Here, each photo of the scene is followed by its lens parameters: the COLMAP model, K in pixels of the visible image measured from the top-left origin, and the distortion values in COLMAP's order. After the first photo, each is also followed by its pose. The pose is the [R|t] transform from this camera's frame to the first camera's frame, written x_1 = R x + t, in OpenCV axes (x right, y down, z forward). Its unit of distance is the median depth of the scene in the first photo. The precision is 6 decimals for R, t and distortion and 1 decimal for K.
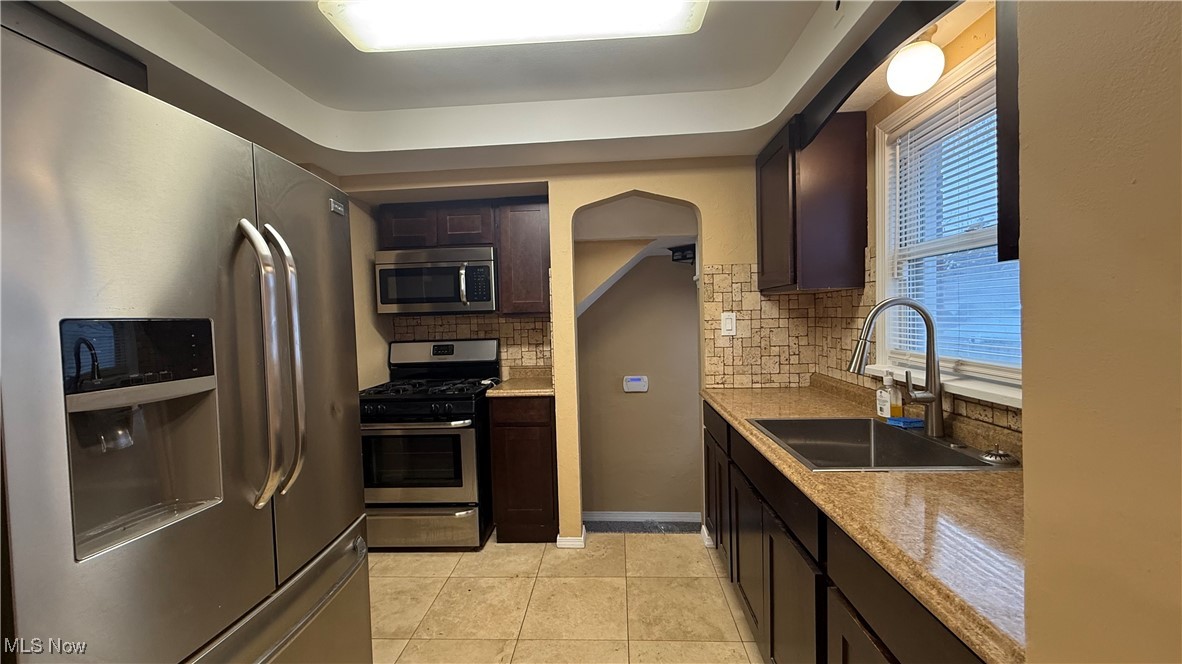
lens RADIAL K [[469.7, 0, 590.1], [0, 469.7, 331.8], [0, 0, 1]] dist [0.000221, -0.000141]
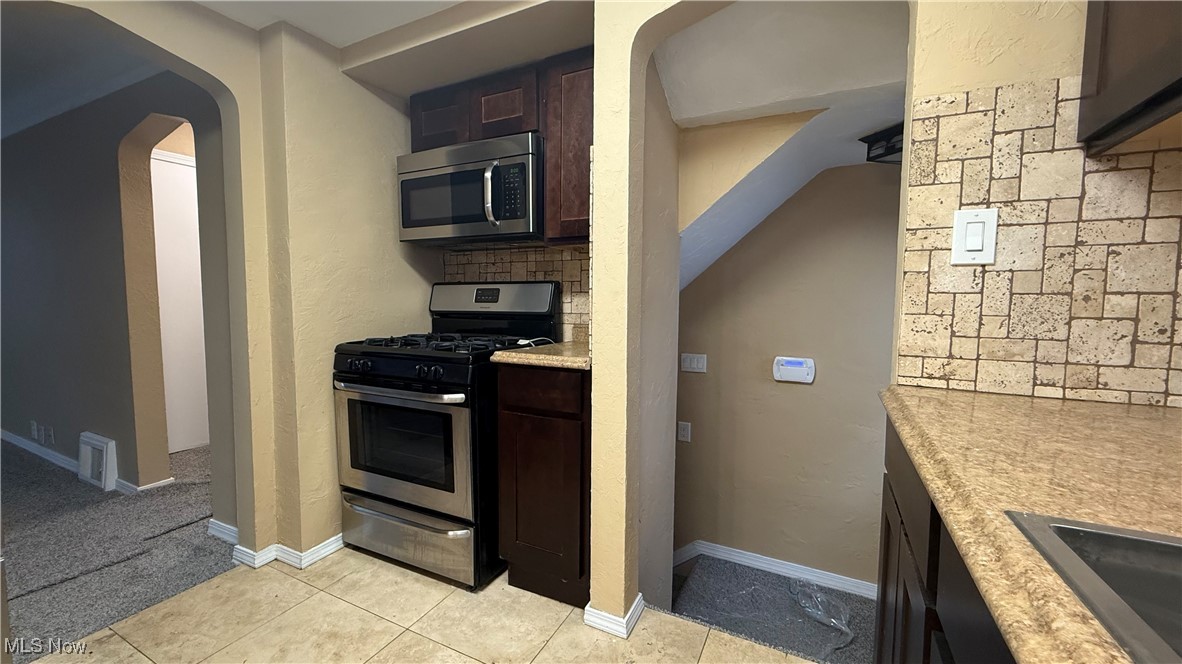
lens RADIAL K [[469.7, 0, 589.0], [0, 469.7, 332.6], [0, 0, 1]] dist [0.000221, -0.000141]
pose [[0.914593, 0.062255, -0.399554, 0.152719], [-0.043508, 0.997492, 0.055828, 0.058304], [0.402028, -0.033676, 0.915008, 0.474255]]
